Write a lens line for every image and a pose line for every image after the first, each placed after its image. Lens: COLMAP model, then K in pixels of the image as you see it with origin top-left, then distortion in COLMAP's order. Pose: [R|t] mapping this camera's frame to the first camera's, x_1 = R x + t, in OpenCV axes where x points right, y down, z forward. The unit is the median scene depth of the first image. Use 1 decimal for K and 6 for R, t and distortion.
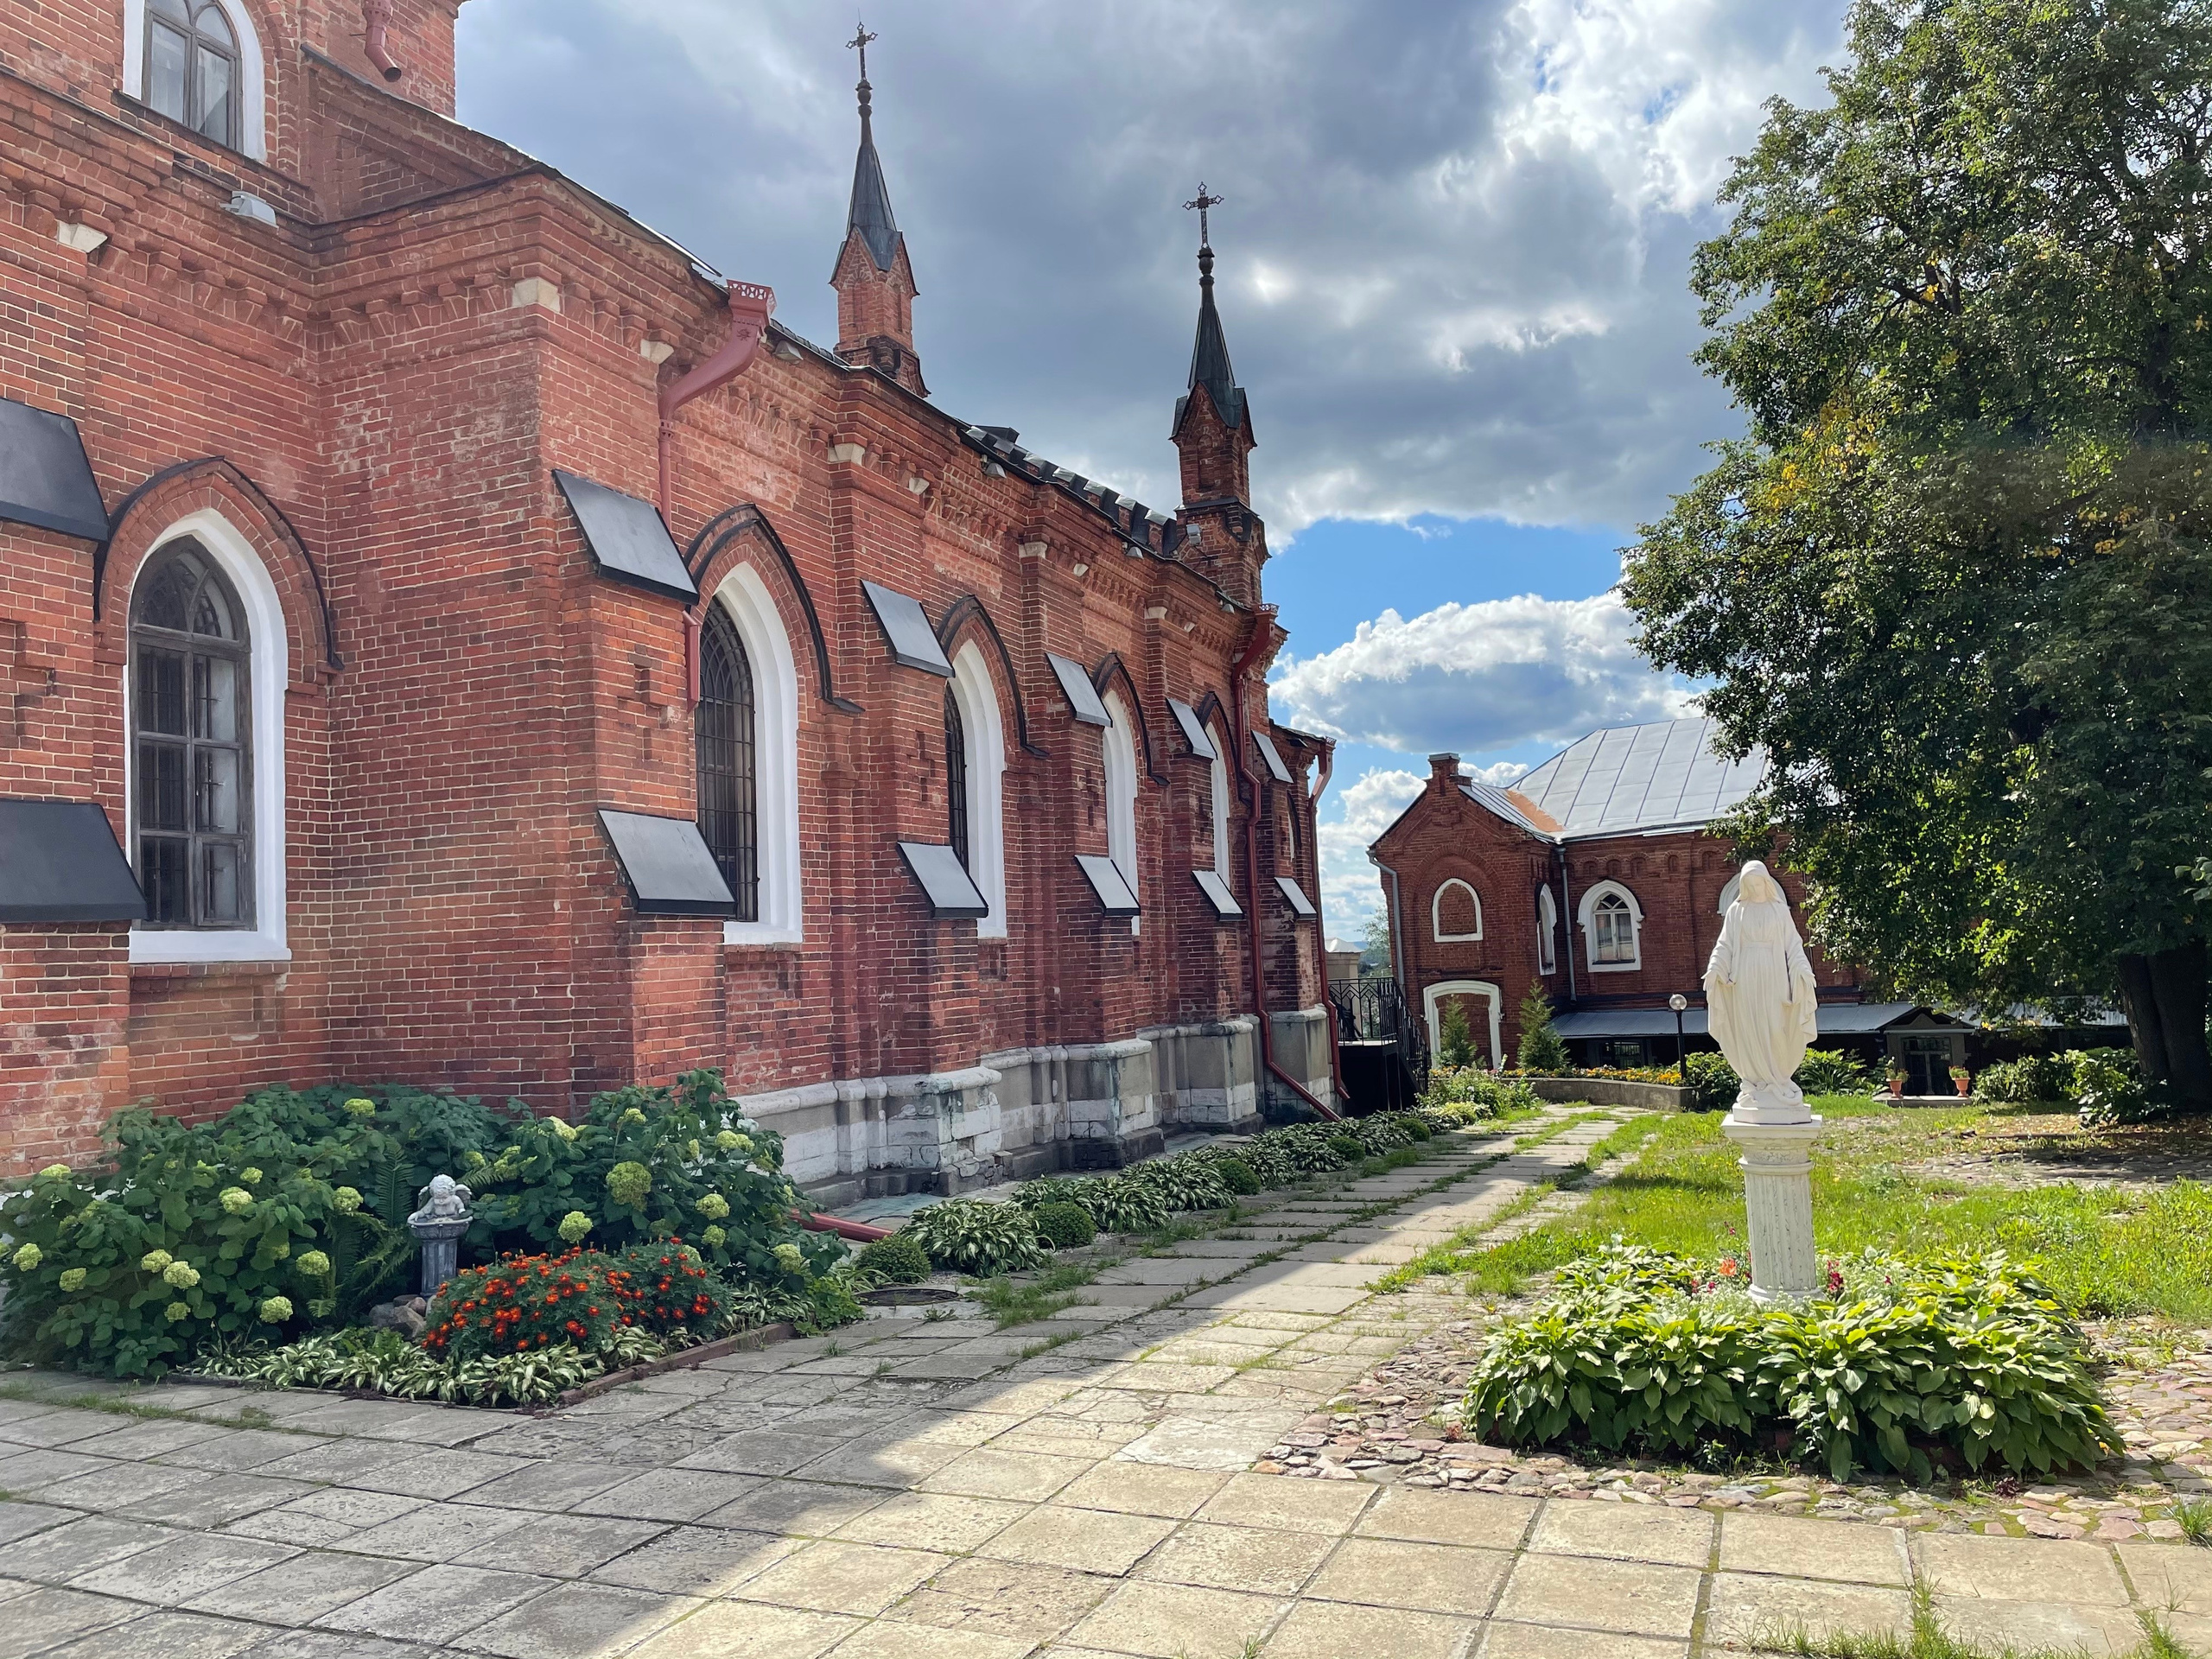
lens RADIAL K [[1689.2, 0, 1089.3], [0, 1689.2, 830.3], [0, 0, 1]] dist [0.023755, 0.002850]
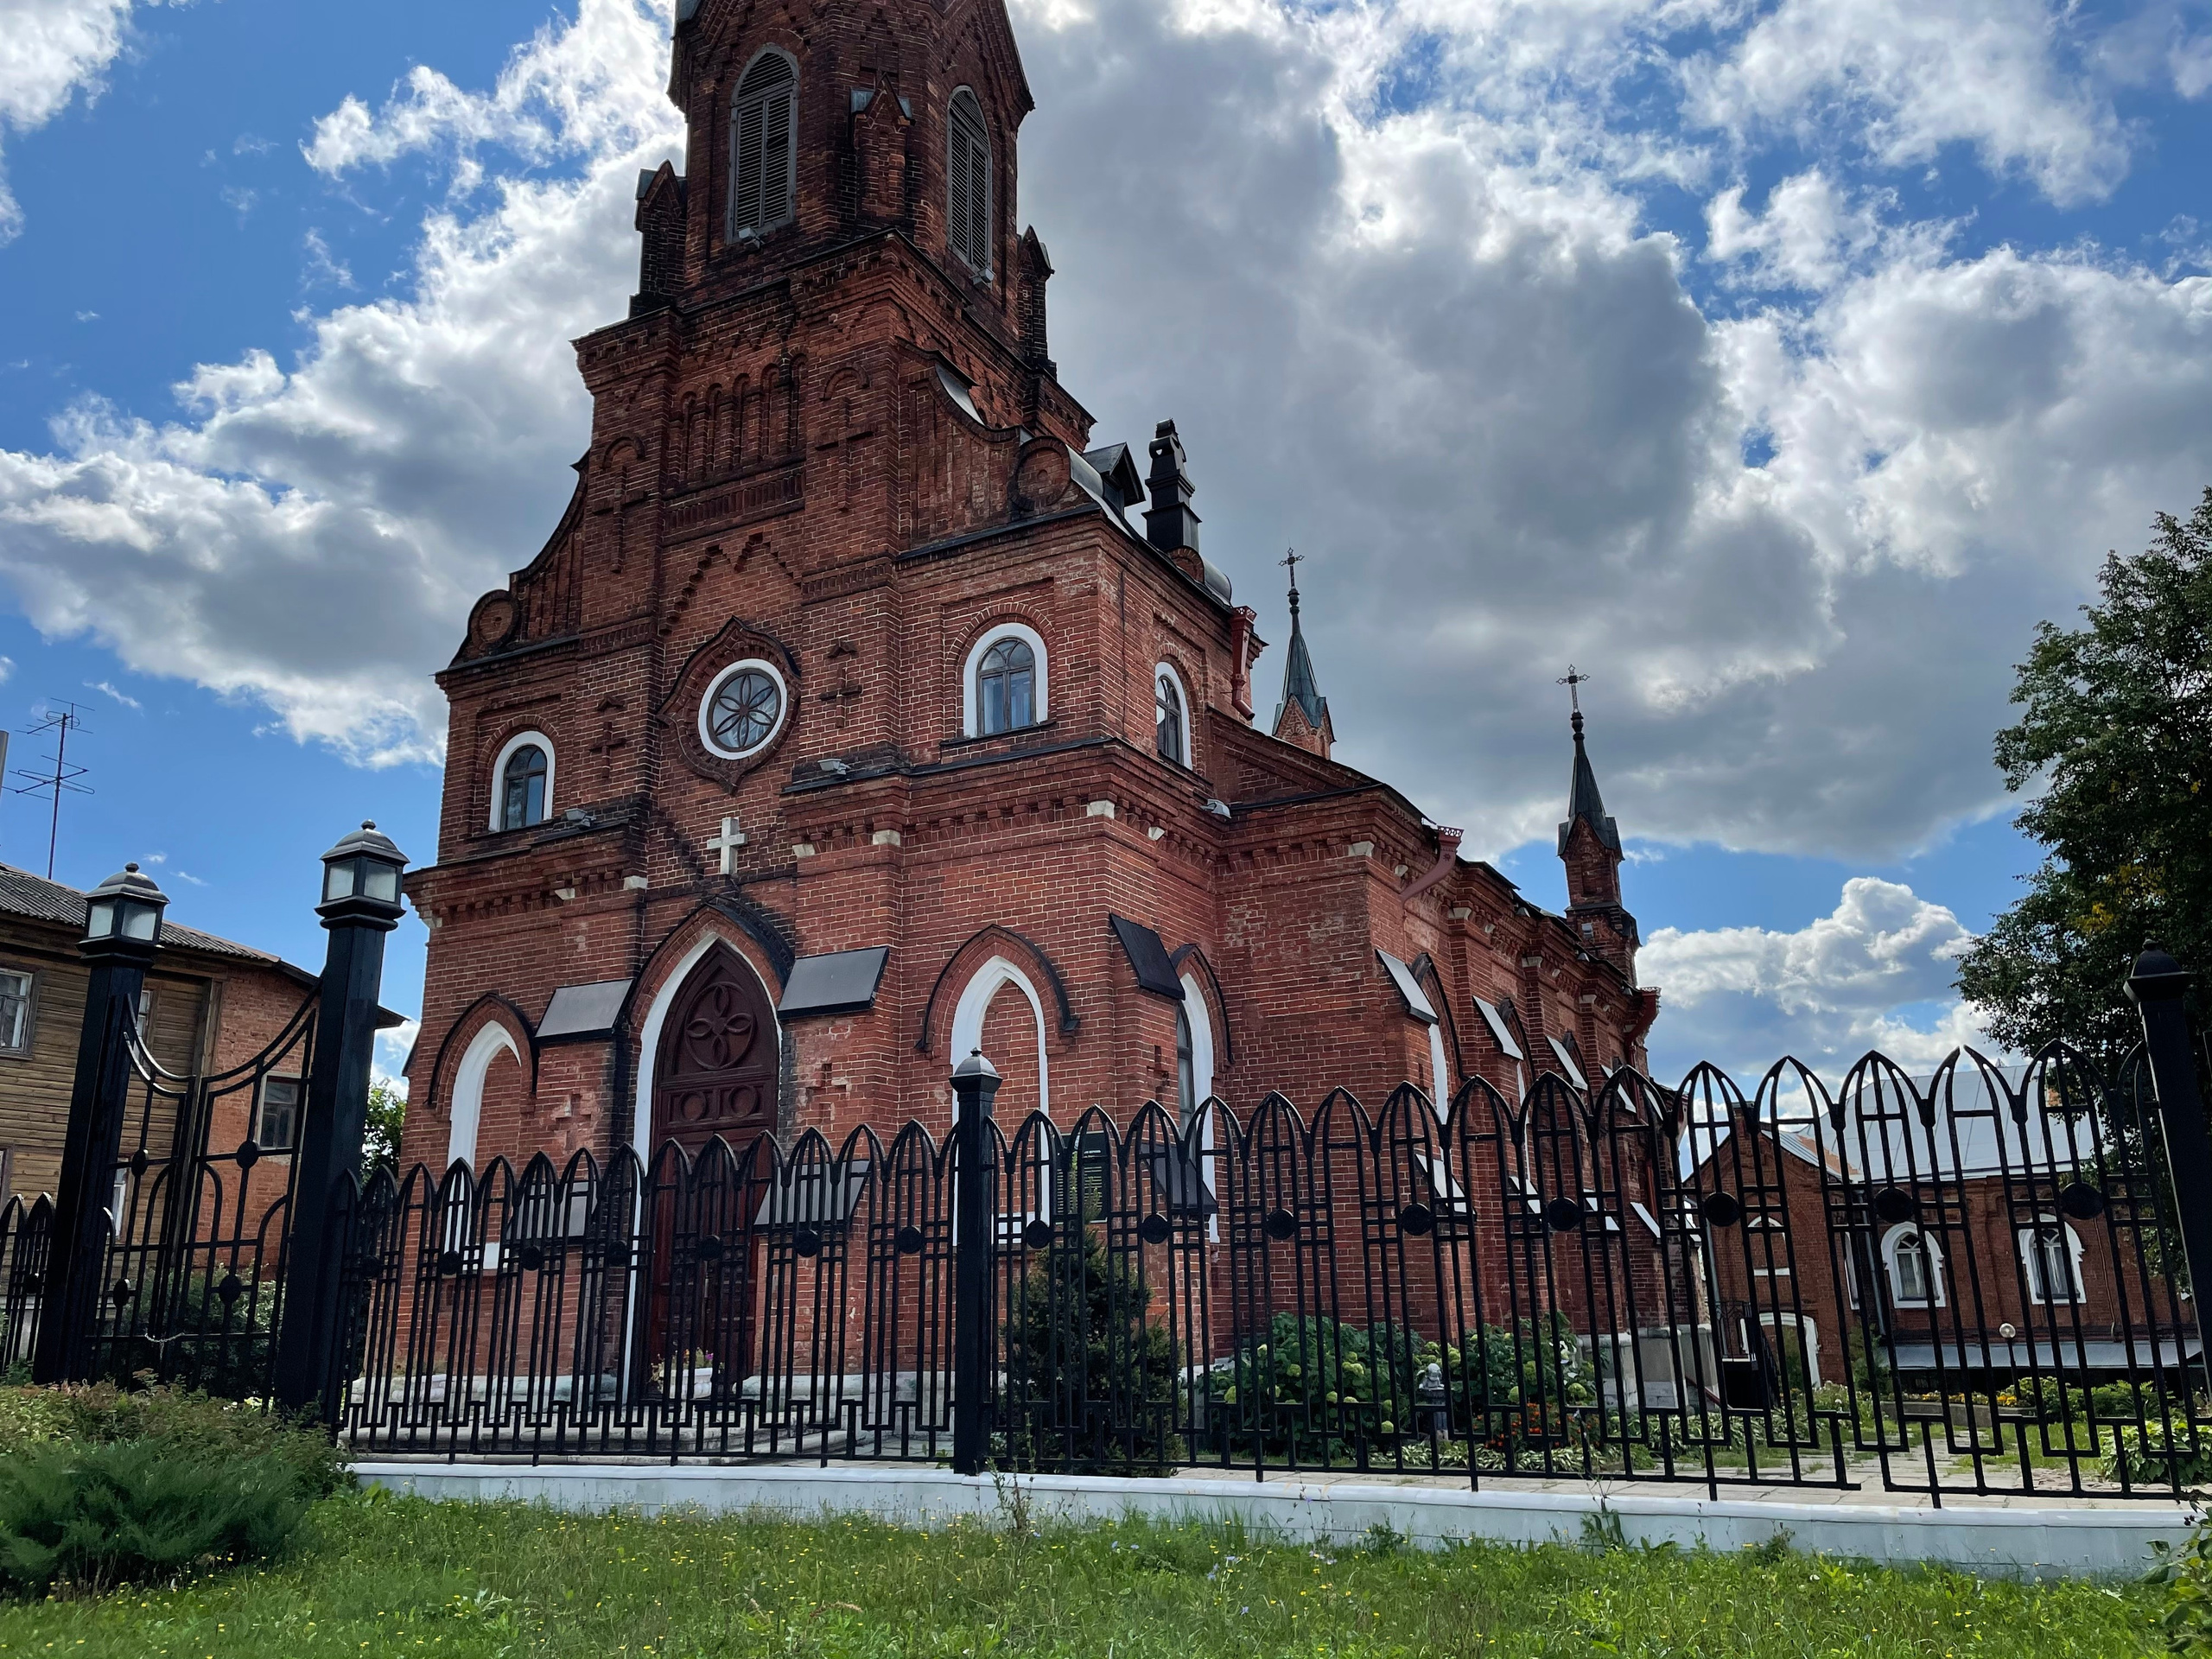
lens RADIAL K [[1689.2, 0, 1123.0], [0, 1689.2, 823.6], [0, 0, 1]] dist [0.023755, 0.002850]
pose [[0.995504, 0.000068, -0.094718, -0.238729], [-0.018527, 0.980822, -0.194022, 0.000189], [0.092888, 0.194905, 0.976414, -0.426671]]
